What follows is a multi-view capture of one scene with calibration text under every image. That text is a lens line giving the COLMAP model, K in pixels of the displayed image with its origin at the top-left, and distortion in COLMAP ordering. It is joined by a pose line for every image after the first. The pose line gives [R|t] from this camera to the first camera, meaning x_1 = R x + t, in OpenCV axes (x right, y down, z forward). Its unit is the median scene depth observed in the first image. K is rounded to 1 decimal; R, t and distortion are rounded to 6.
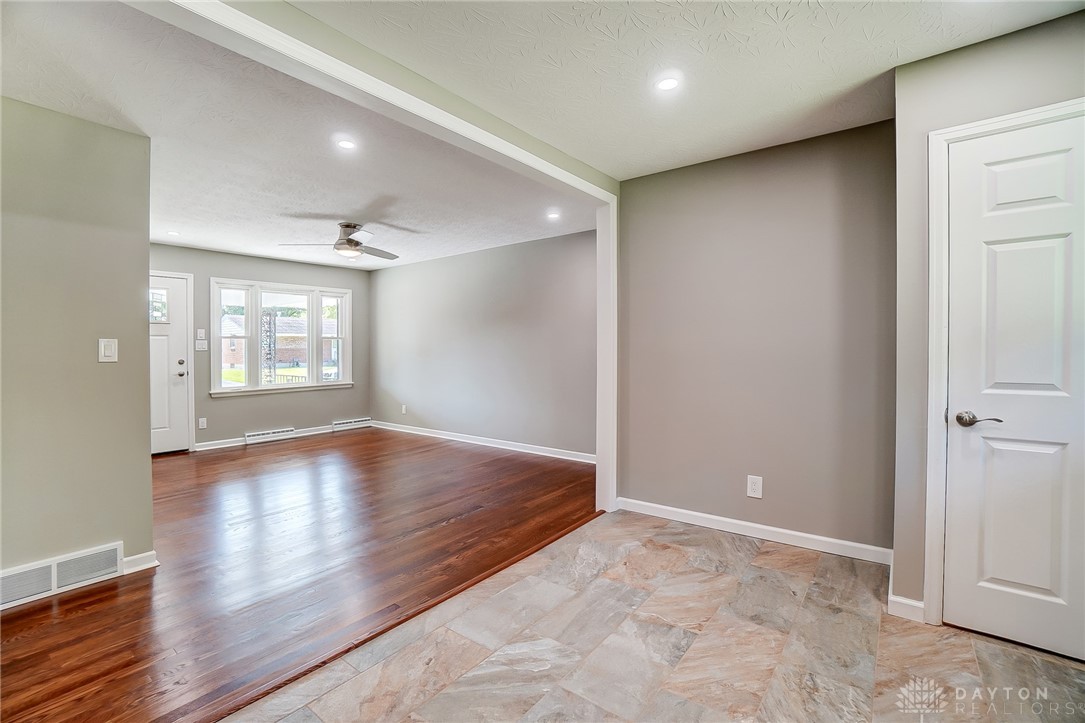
lens RADIAL K [[473.6, 0, 532.2], [0, 473.6, 350.1], [0, 0, 1]] dist [-0.022410, 0.005872]
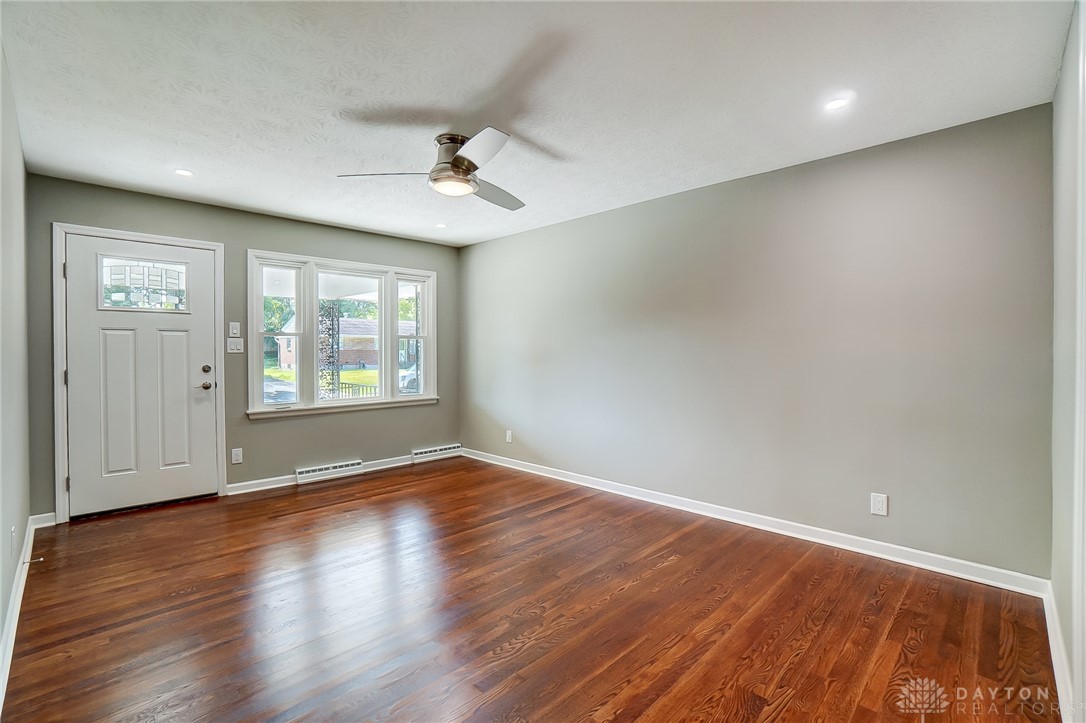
lens RADIAL K [[474.0, 0, 548.0], [0, 474.0, 363.1], [0, 0, 1]] dist [-0.022410, 0.005872]
pose [[0.995927, 0.008952, -0.089715, -0.163380], [-0.007128, 0.999762, 0.020638, -0.001299], [0.089879, -0.019915, 0.995754, 0.319139]]
